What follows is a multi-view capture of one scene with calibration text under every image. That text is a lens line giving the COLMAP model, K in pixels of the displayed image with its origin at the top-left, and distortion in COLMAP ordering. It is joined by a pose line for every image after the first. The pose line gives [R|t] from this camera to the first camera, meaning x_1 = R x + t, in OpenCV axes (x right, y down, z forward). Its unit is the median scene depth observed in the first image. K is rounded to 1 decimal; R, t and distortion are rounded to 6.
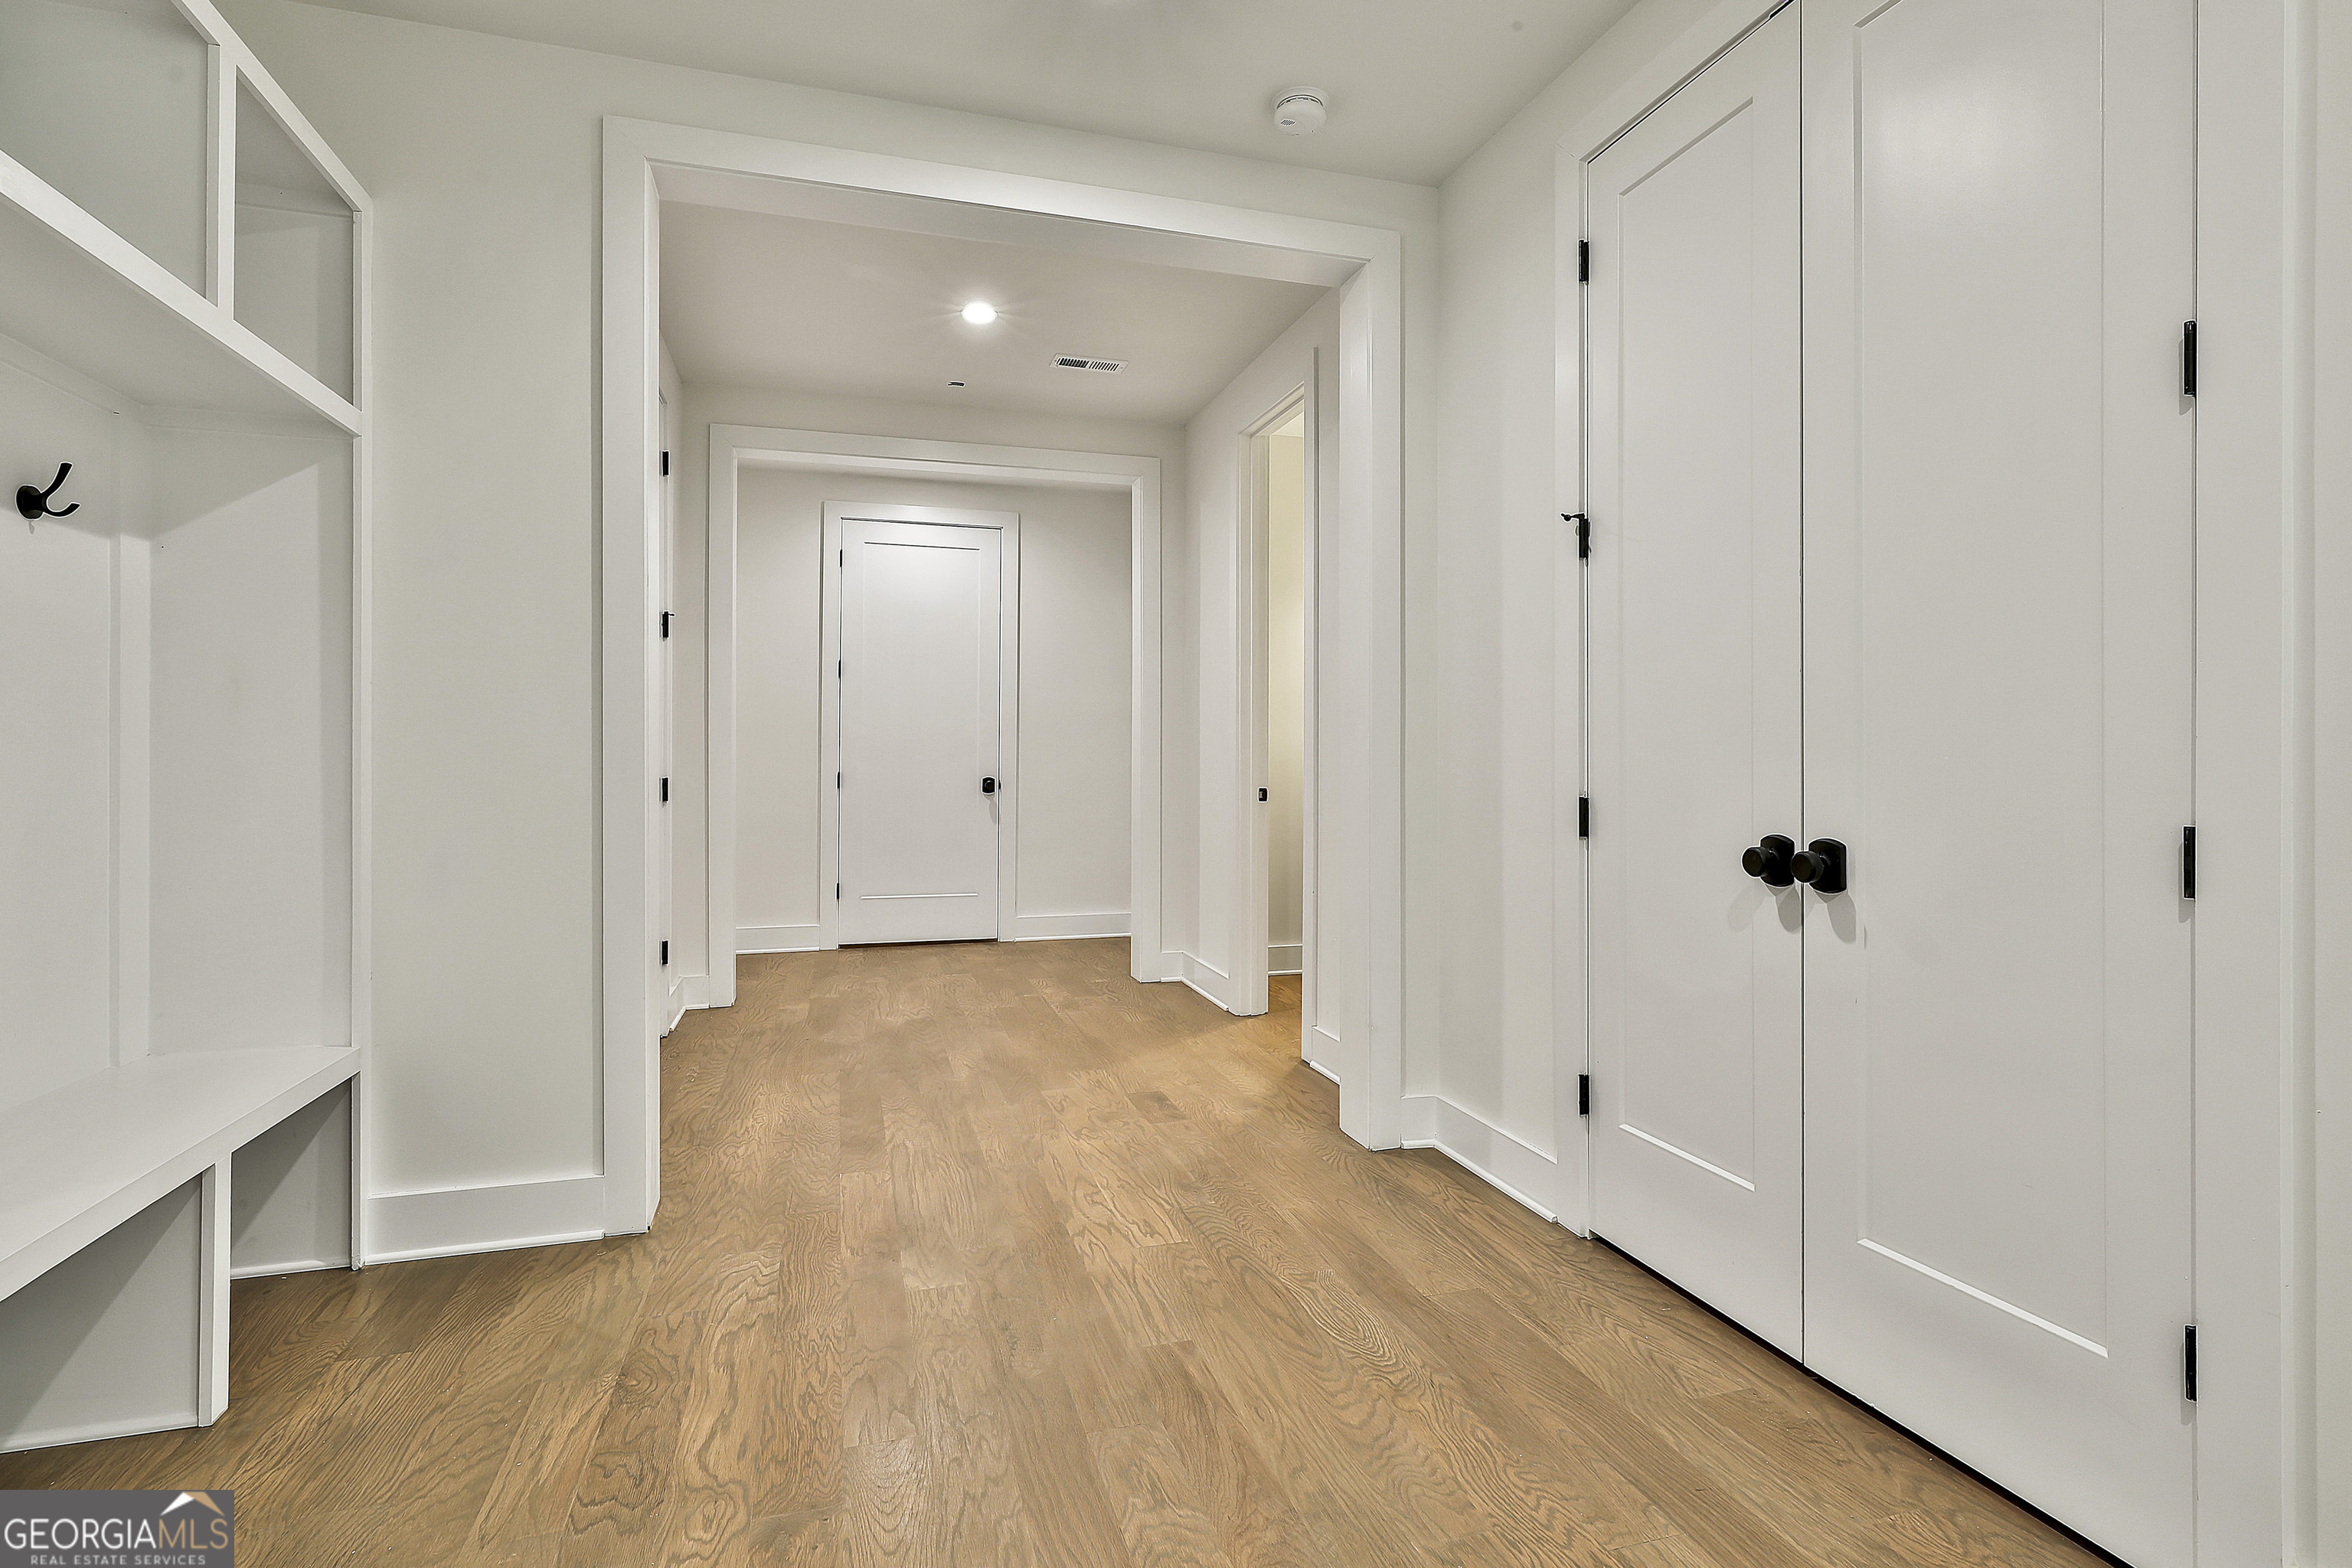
lens RADIAL K [[1136.4, 0, 1174.8], [0, 1136.4, 770.9], [0, 0, 1]] dist [-0.003454, 0.004121]
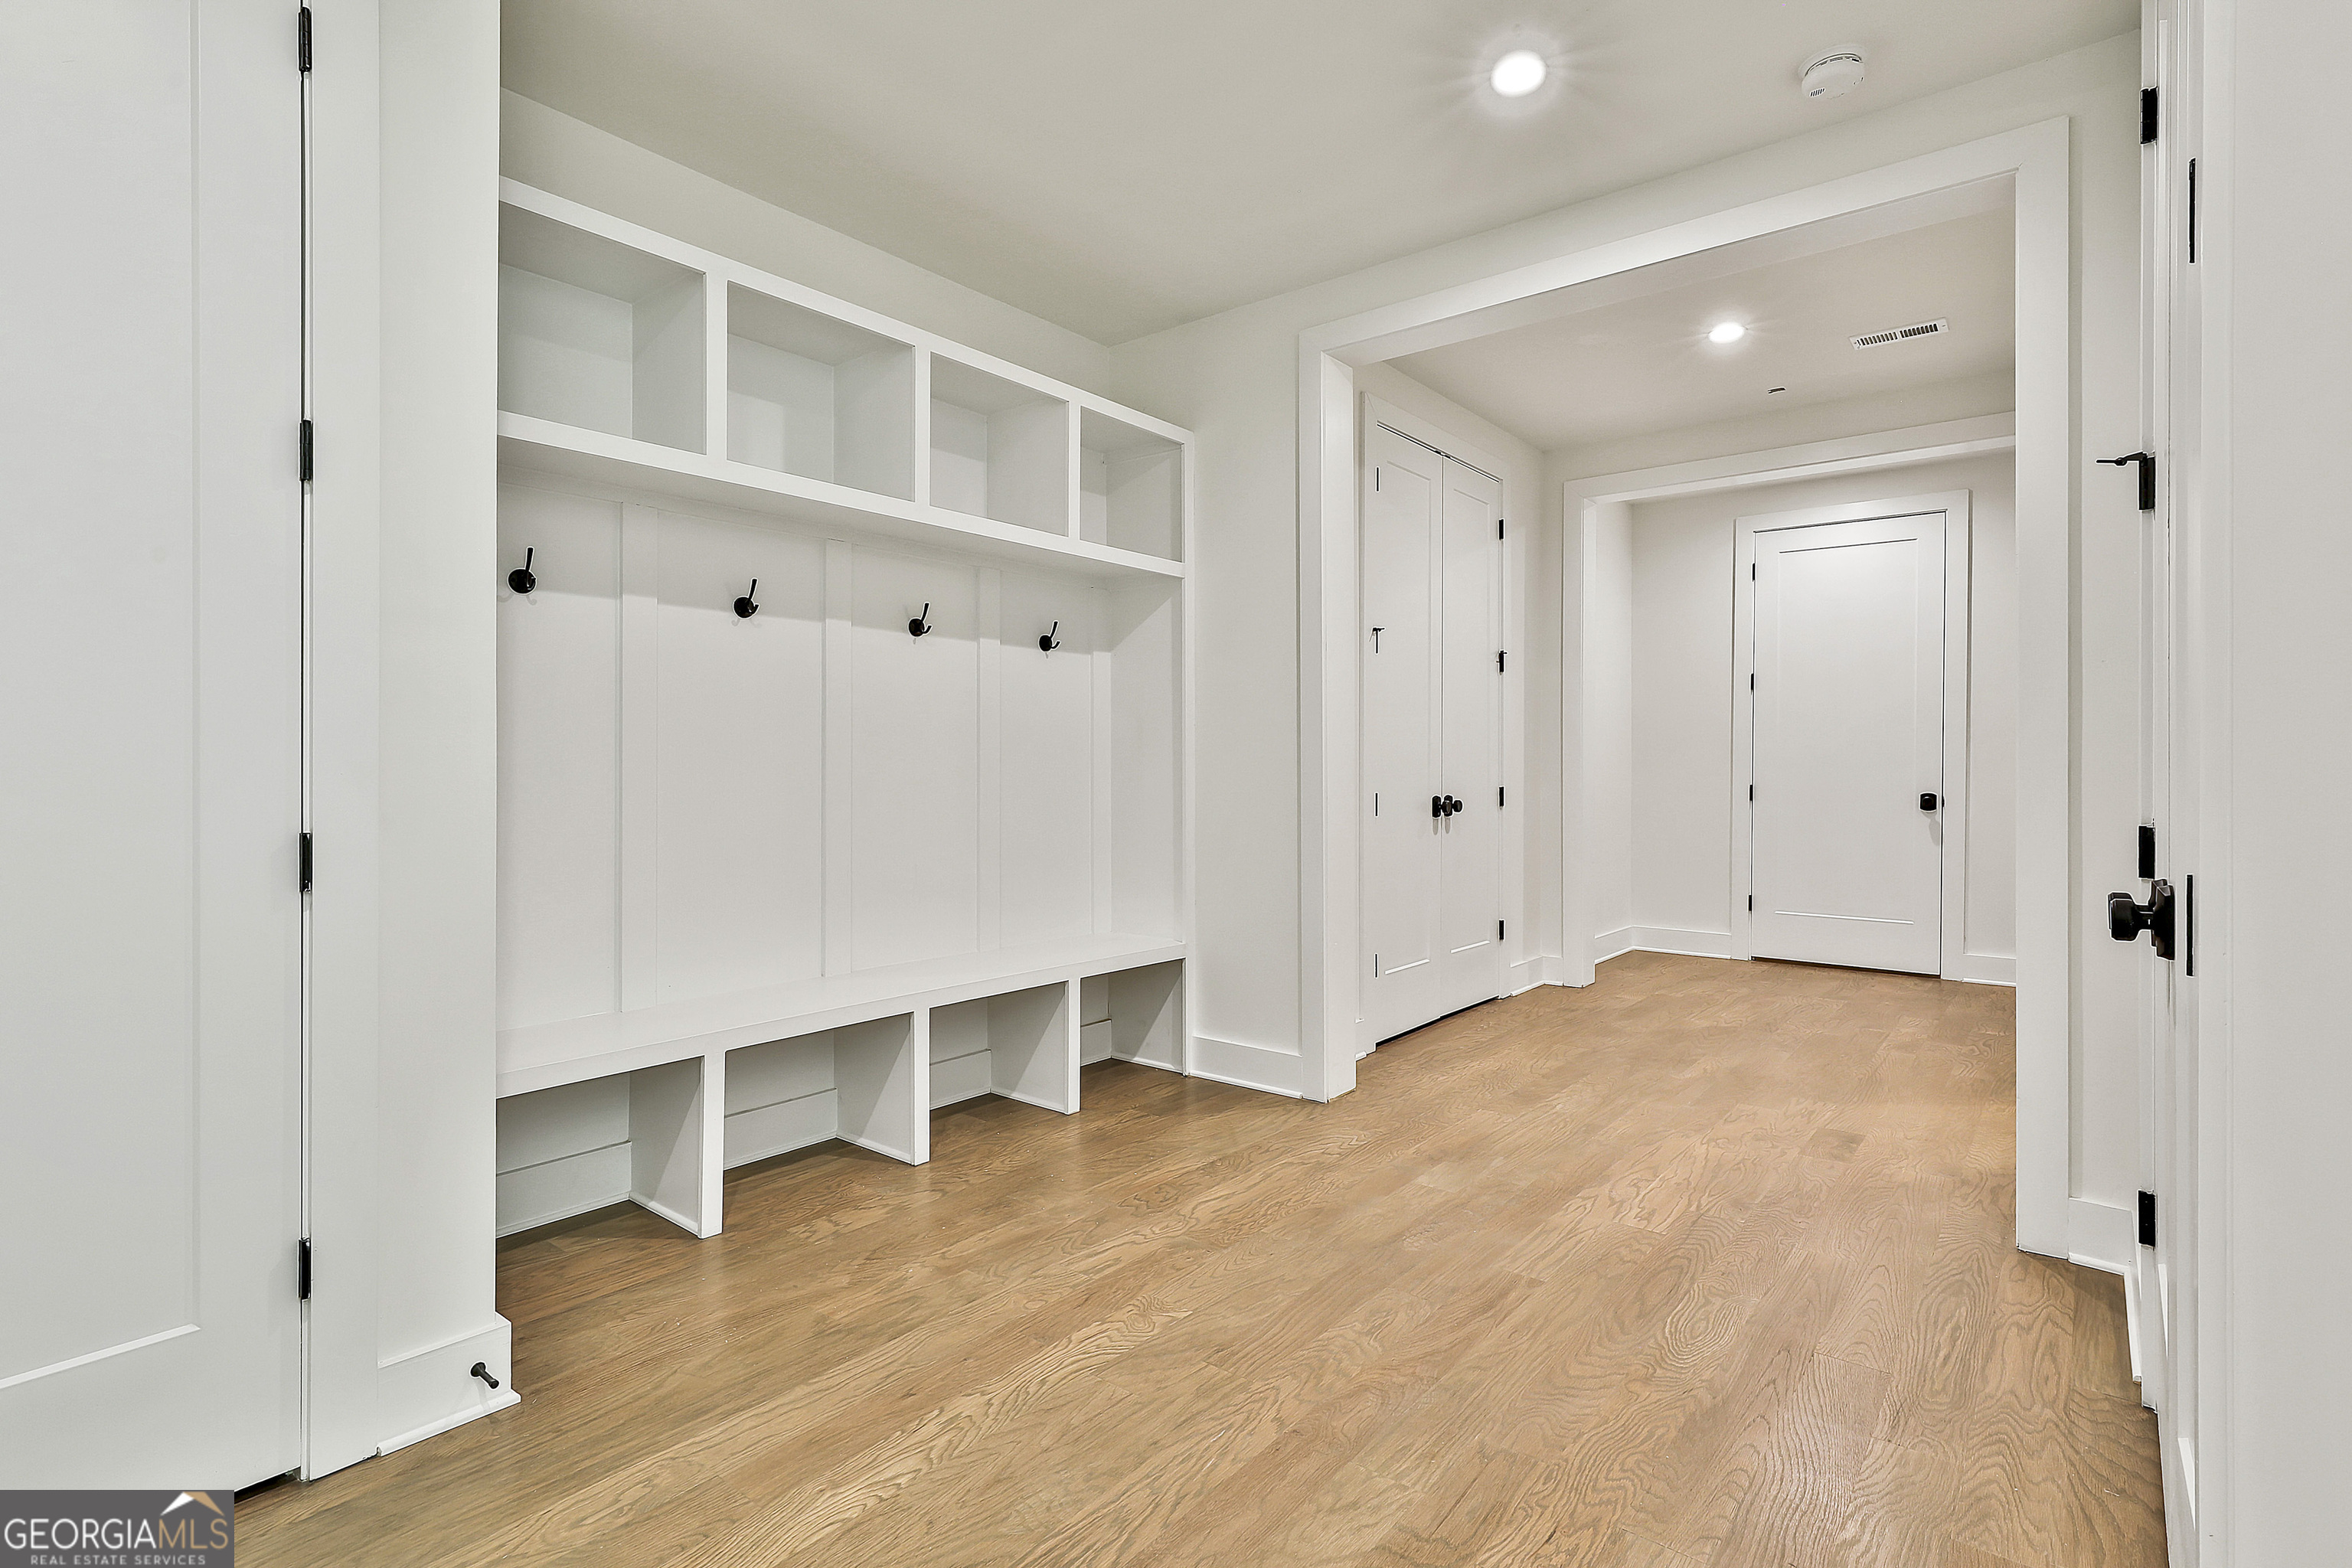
lens RADIAL K [[1136.4, 0, 1191.1], [0, 1136.4, 773.6], [0, 0, 1]] dist [-0.003454, 0.004121]
pose [[0.574539, 0.005077, -0.818462, 0.616256], [-0.011397, 0.999933, -0.001797, -0.002591], [0.818398, 0.010360, 0.574558, 0.039792]]
